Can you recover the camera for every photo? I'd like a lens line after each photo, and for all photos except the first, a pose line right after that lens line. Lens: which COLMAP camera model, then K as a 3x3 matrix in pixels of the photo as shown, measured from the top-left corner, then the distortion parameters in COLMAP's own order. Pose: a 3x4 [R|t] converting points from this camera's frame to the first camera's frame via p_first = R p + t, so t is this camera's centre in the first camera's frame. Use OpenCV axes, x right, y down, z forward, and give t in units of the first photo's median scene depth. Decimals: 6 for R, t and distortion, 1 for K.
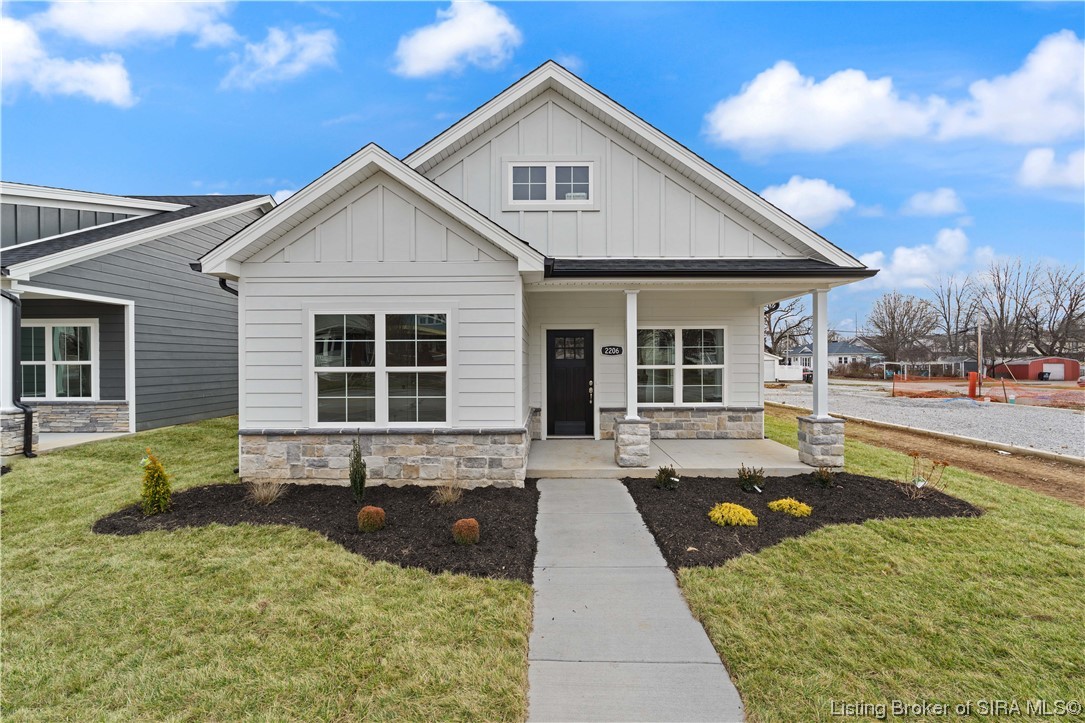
lens RADIAL K [[478.8, 0, 542.5], [0, 478.8, 361.5], [0, 0, 1]] dist [-0.003185, -0.000353]
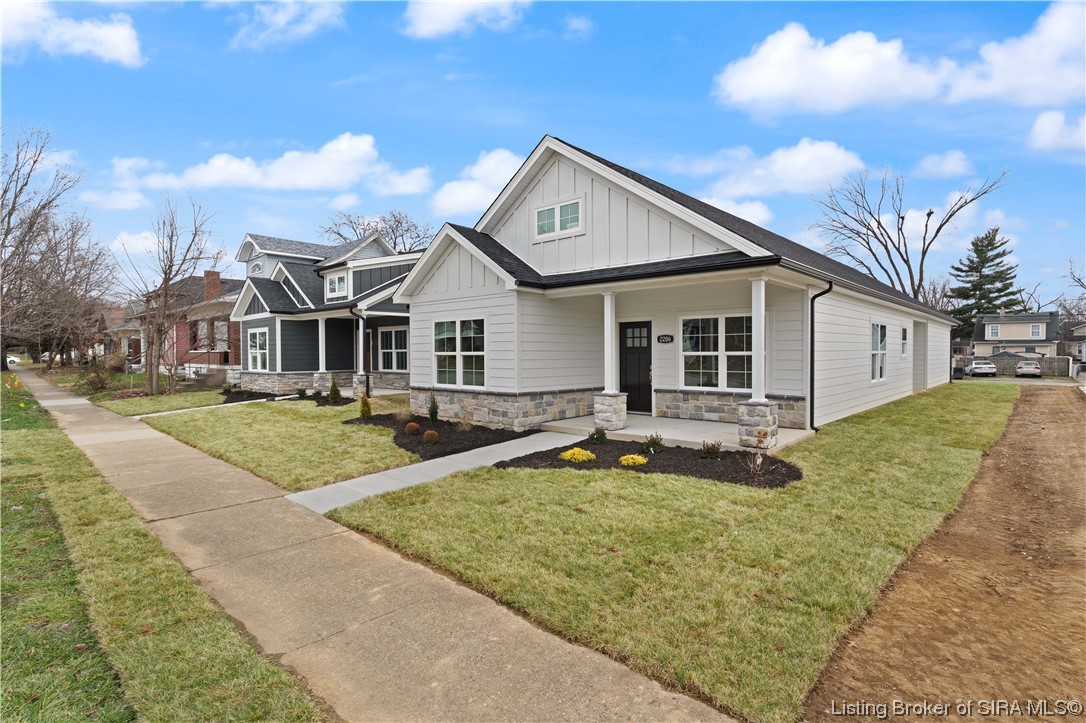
lens RADIAL K [[540.6, 0, 543.0], [0, 540.6, 361.5], [0, 0, 1]] dist [-0.004433, 0.000394]
pose [[0.739680, 0.011696, -0.672857, 1.123939], [0.000612, 0.999837, 0.018051, 0.010199], [0.672958, -0.013764, 0.739553, -0.199218]]
